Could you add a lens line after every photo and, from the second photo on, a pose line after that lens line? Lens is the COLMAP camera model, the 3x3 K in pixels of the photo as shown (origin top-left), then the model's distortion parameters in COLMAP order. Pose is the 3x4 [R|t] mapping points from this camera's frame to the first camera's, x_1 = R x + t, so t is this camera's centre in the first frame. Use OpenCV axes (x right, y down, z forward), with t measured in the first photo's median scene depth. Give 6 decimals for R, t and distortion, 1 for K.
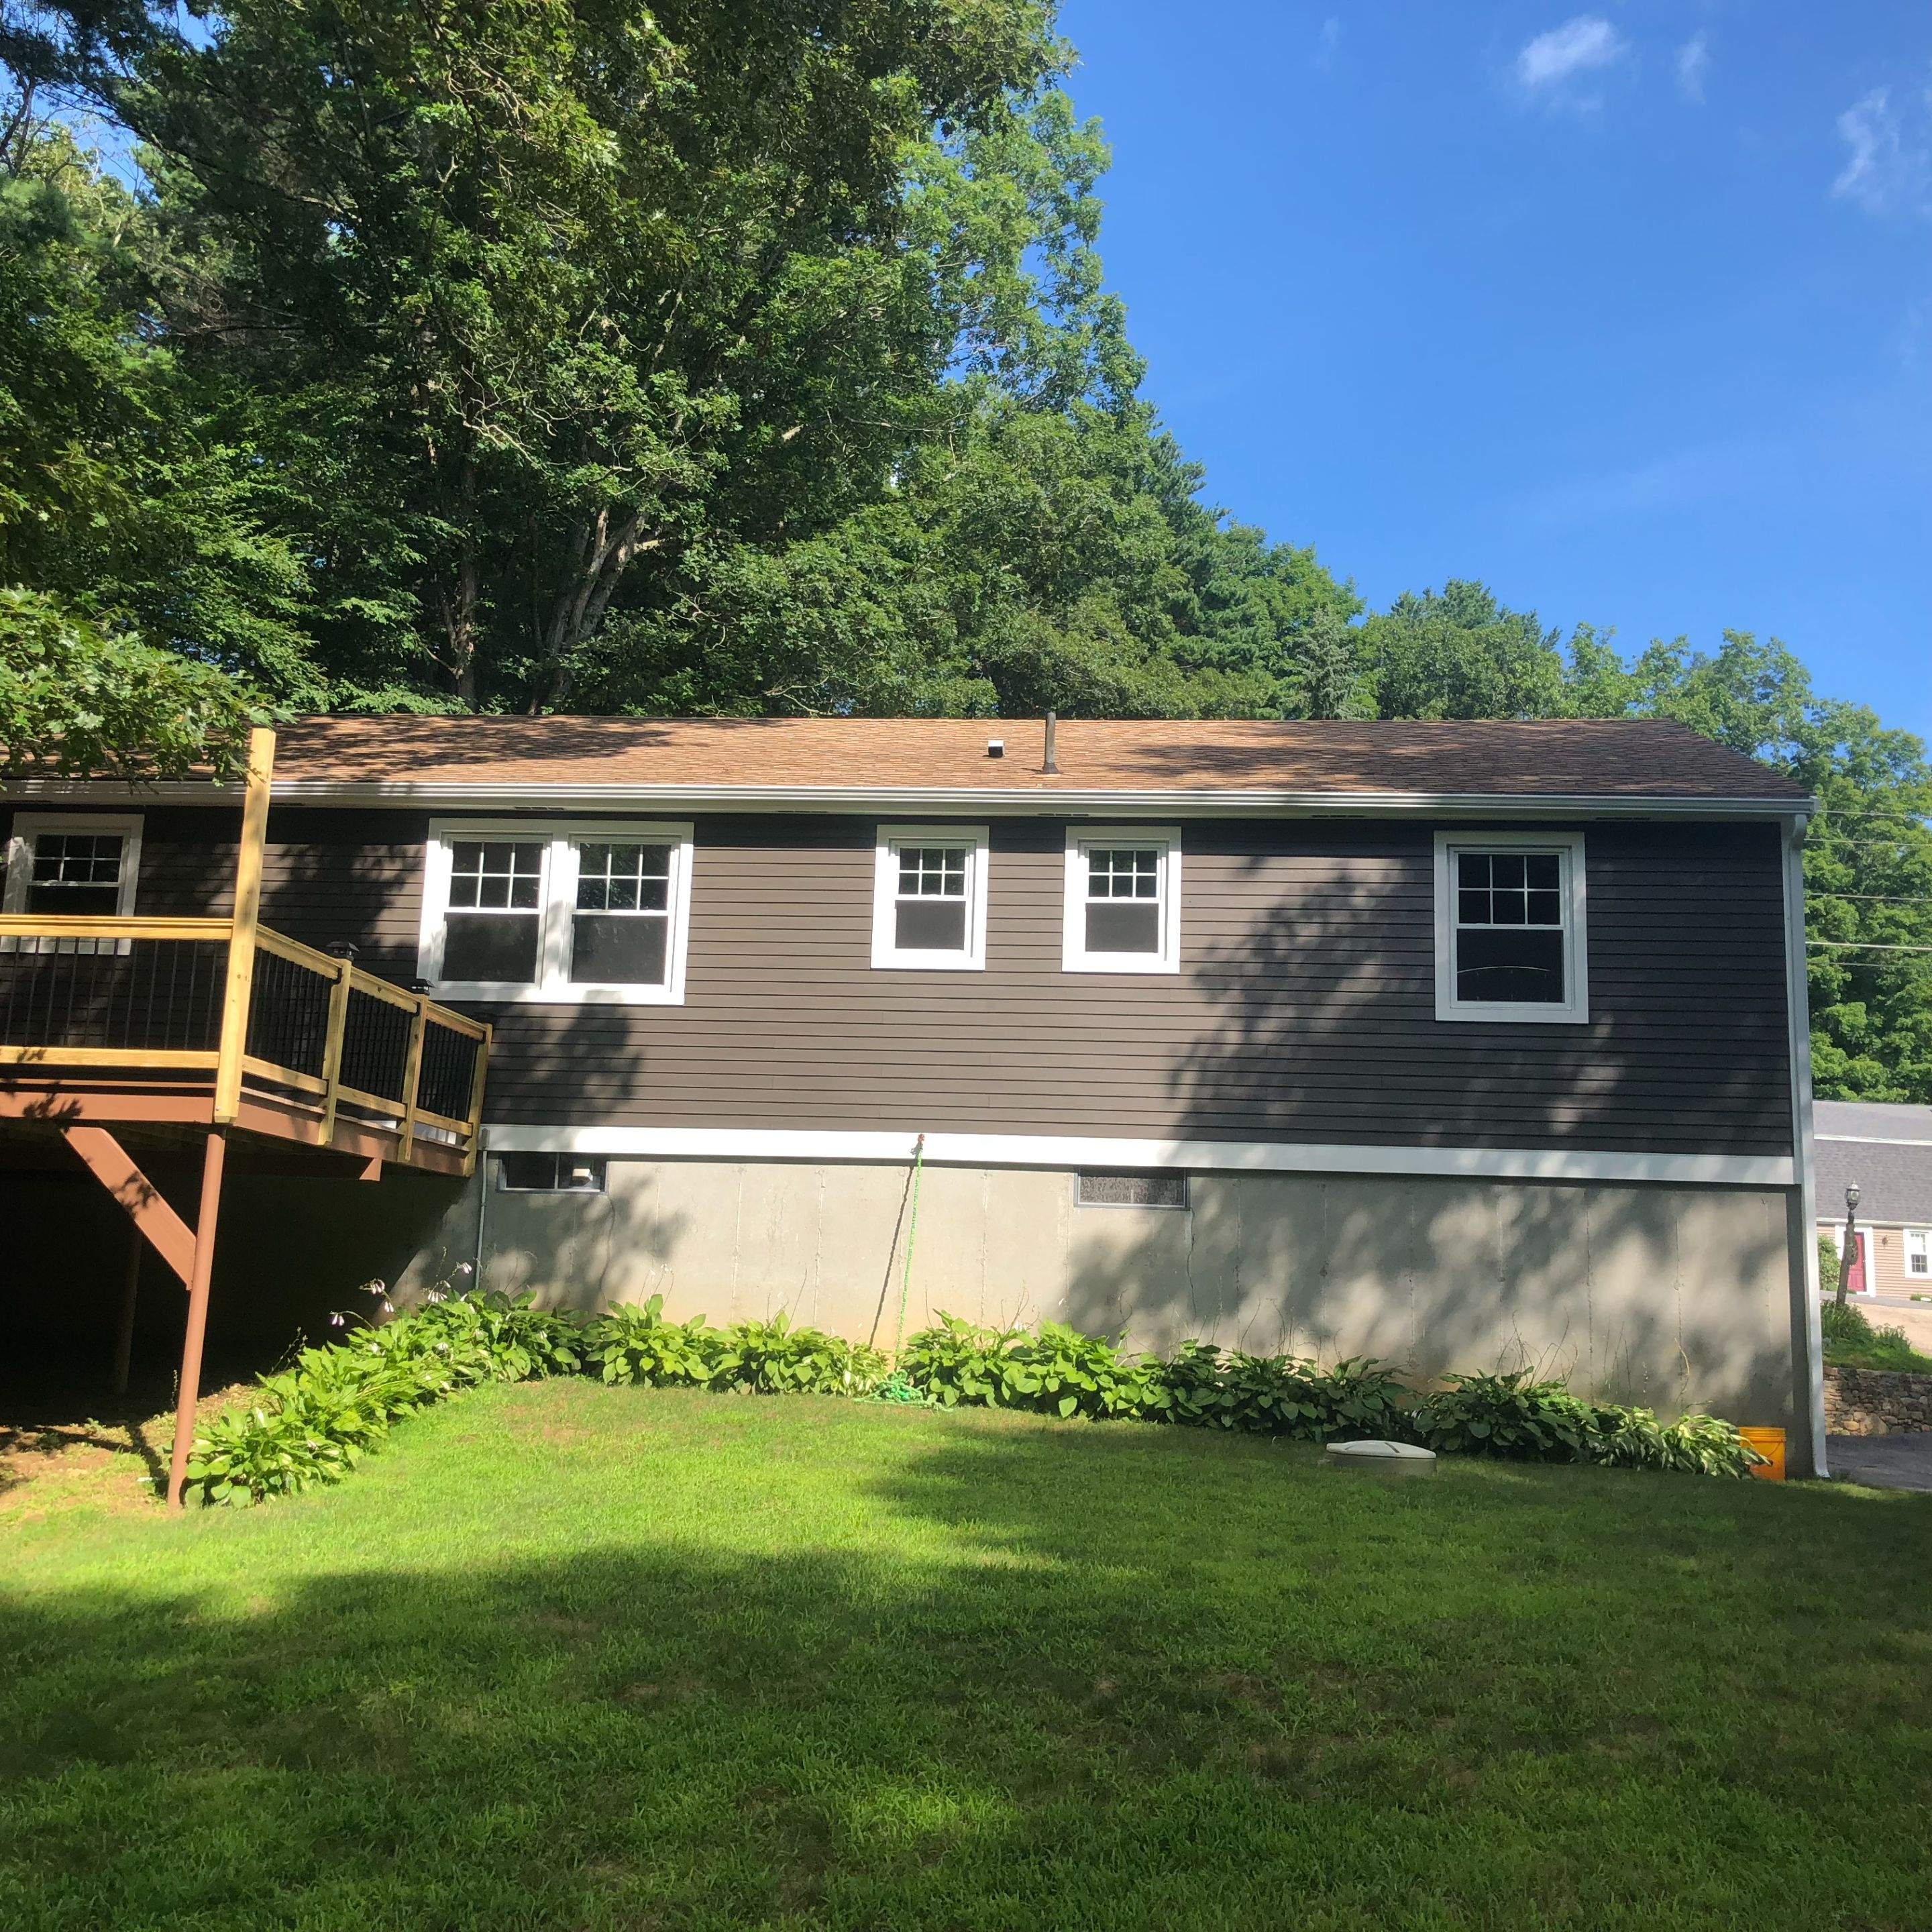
lens RADIAL K [[2077.3, 0, 1029.9], [0, 2077.3, 967.3], [0, 0, 1]] dist [0.196765, -0.417690]
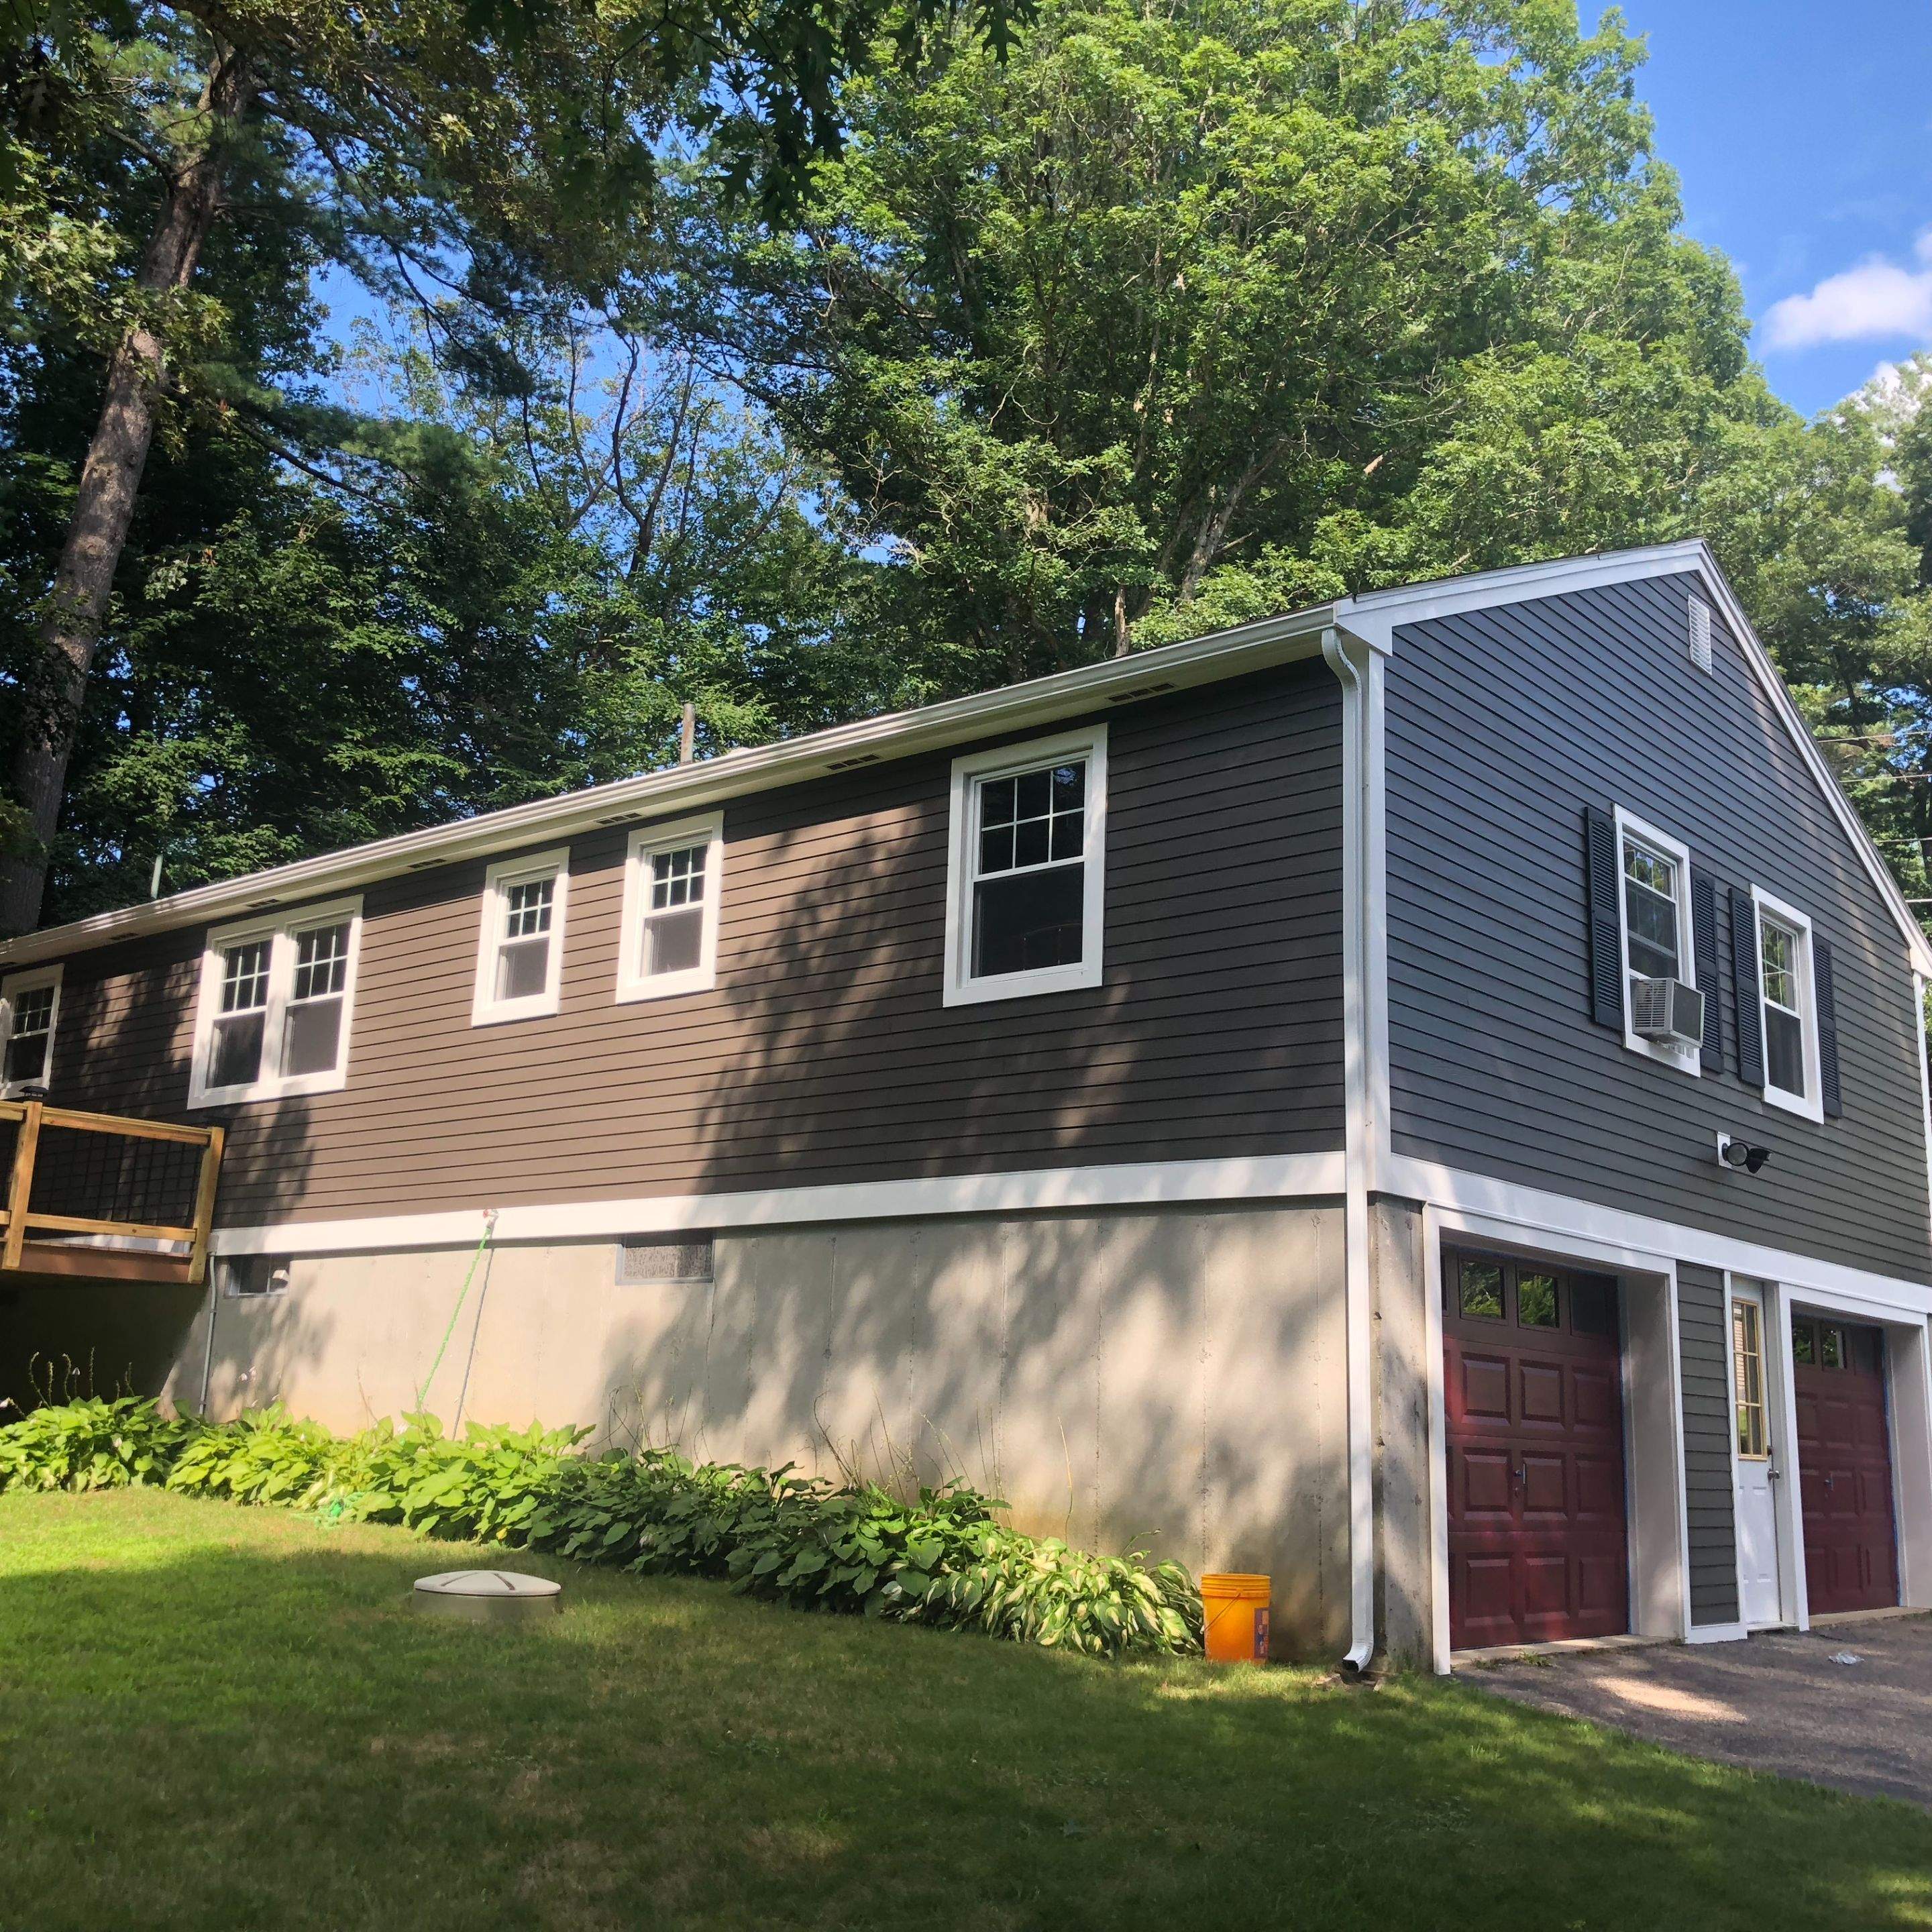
lens RADIAL K [[2077.3, 0, 1029.9], [0, 2077.3, 967.3], [0, 0, 1]] dist [0.196765, -0.417690]
pose [[0.819557, -0.127591, -0.558611, 0.626762], [0.076883, 0.990564, -0.113456, 0.096266], [0.567816, 0.050036, 0.821633, 0.405463]]
